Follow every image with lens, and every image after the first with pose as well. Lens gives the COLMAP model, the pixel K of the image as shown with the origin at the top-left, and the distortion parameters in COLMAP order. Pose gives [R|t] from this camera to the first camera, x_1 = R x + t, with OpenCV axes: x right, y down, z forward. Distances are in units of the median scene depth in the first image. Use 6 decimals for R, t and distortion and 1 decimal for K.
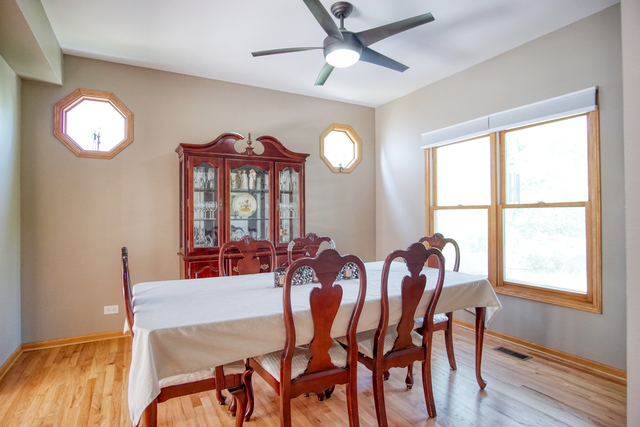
lens RADIAL K [[342.2, 0, 317.7], [0, 342.2, 212.1], [0, 0, 1]] dist [-0.037700, 0.009588]
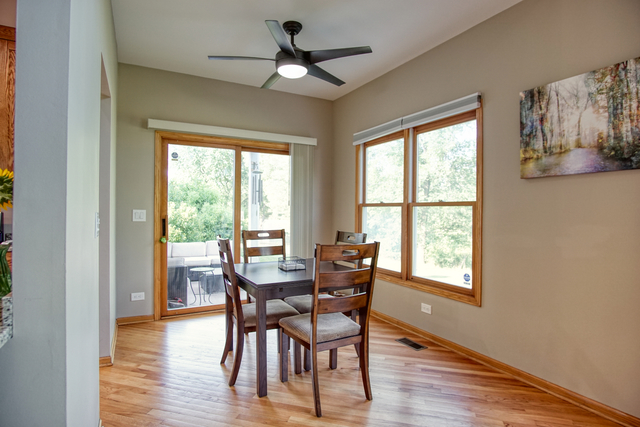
lens RADIAL K [[342.2, 0, 314.4], [0, 342.2, 211.7], [0, 0, 1]] dist [-0.037700, 0.009588]
pose [[0.999687, 0.016219, -0.019067, 1.414034], [-0.015990, 0.999799, 0.012118, -0.018446], [0.019259, -0.011809, 0.999745, -0.524950]]
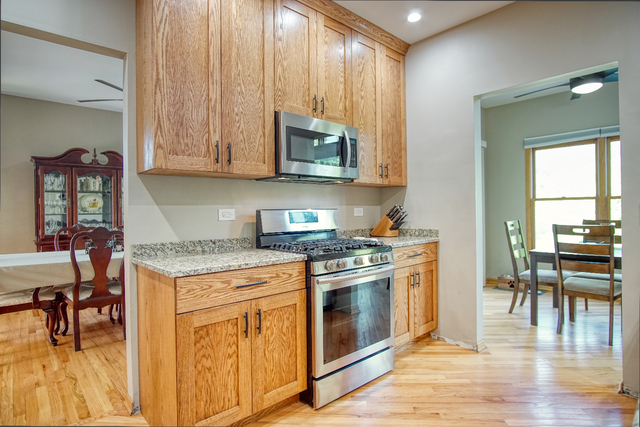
lens RADIAL K [[342.2, 0, 315.1], [0, 342.2, 212.2], [0, 0, 1]] dist [-0.037700, 0.009588]
pose [[0.974696, -0.005417, 0.223468, 0.354857], [0.003301, 0.999946, 0.009843, 0.006026], [-0.223509, -0.008856, 0.974662, -0.485296]]
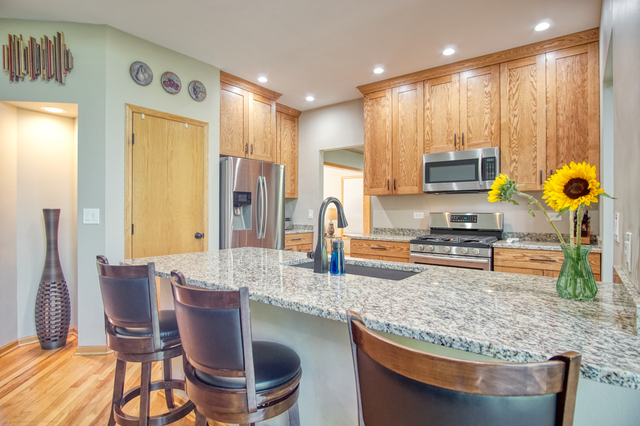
lens RADIAL K [[342.2, 0, 316.0], [0, 342.2, 213.1], [0, 0, 1]] dist [-0.037700, 0.009588]
pose [[0.391023, 0.015837, -0.920245, 1.296256], [0.005246, 0.999797, 0.019435, -0.016037], [0.920366, -0.012427, 0.390860, -0.576568]]
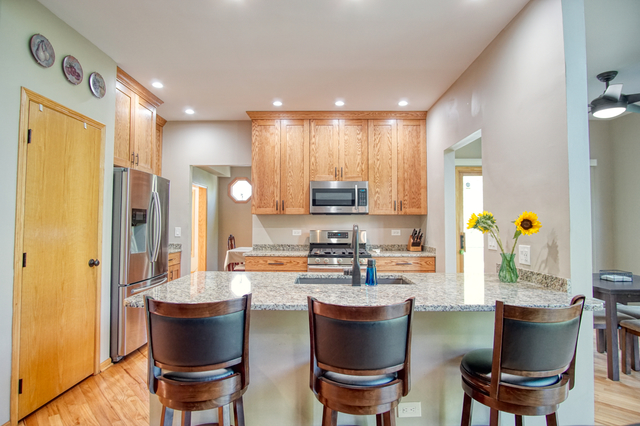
lens RADIAL K [[342.2, 0, 316.8], [0, 342.2, 211.3], [0, 0, 1]] dist [-0.037700, 0.009588]
pose [[0.866064, -0.007452, -0.499878, 1.095014], [-0.004019, 0.999753, -0.021867, -0.038958], [0.499917, 0.020947, 0.865820, -0.933551]]
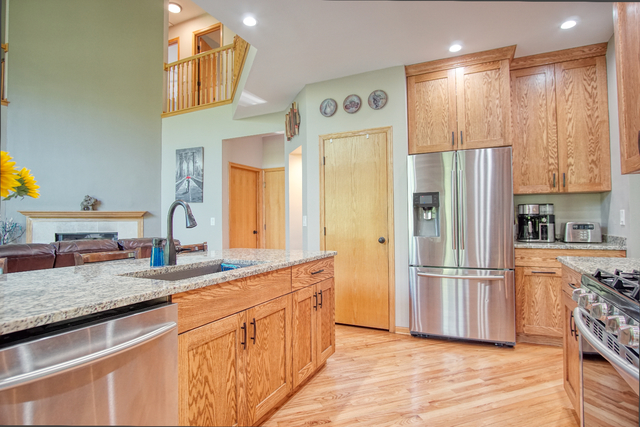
lens RADIAL K [[342.2, 0, 317.6], [0, 342.2, 212.6], [0, 0, 1]] dist [-0.037700, 0.009588]
pose [[-0.817872, 0.001403, -0.575399, 0.979999], [0.024236, 0.999194, -0.032013, 0.013614], [0.574890, -0.040128, -0.817246, 0.224567]]
